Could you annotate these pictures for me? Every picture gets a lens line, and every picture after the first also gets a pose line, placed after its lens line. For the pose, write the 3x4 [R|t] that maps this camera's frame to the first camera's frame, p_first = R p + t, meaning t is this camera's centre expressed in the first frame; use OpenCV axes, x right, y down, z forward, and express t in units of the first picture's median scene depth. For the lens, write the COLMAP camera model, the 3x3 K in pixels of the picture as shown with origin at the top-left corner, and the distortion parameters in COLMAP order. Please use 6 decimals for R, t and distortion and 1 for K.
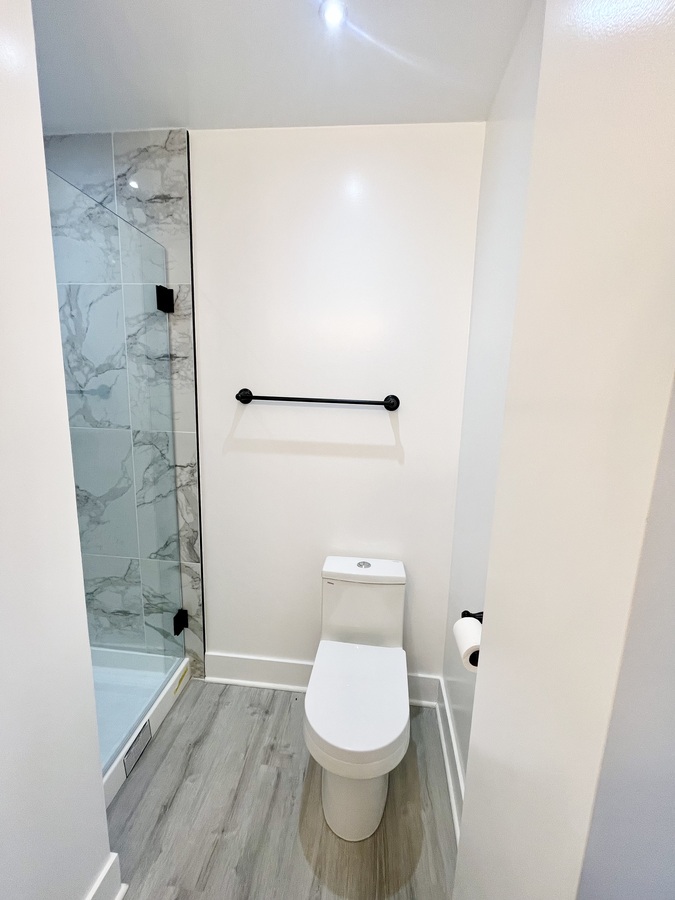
lens RADIAL K [[366.6, 0, 341.4], [0, 366.6, 449.7], [0, 0, 1]] dist [-0.002539, 0.000158]
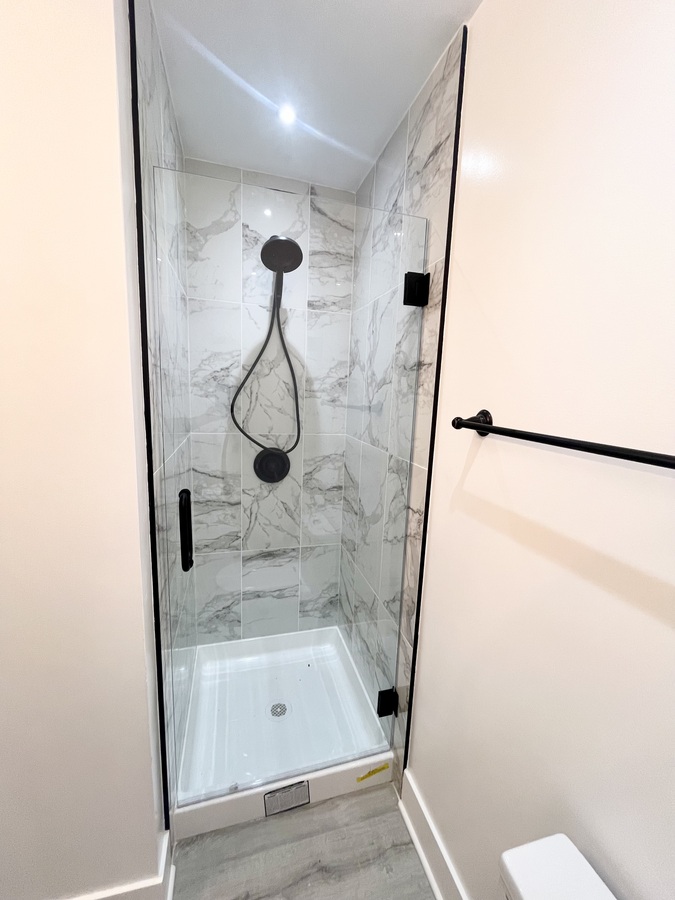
lens RADIAL K [[366.6, 0, 337.4], [0, 366.6, 448.2], [0, 0, 1]] dist [-0.002539, 0.000158]
pose [[0.365354, 0.129652, -0.921795, 0.180716], [-0.181462, 0.981175, 0.066081, -0.099937], [0.913010, 0.143128, 0.382004, 0.556623]]
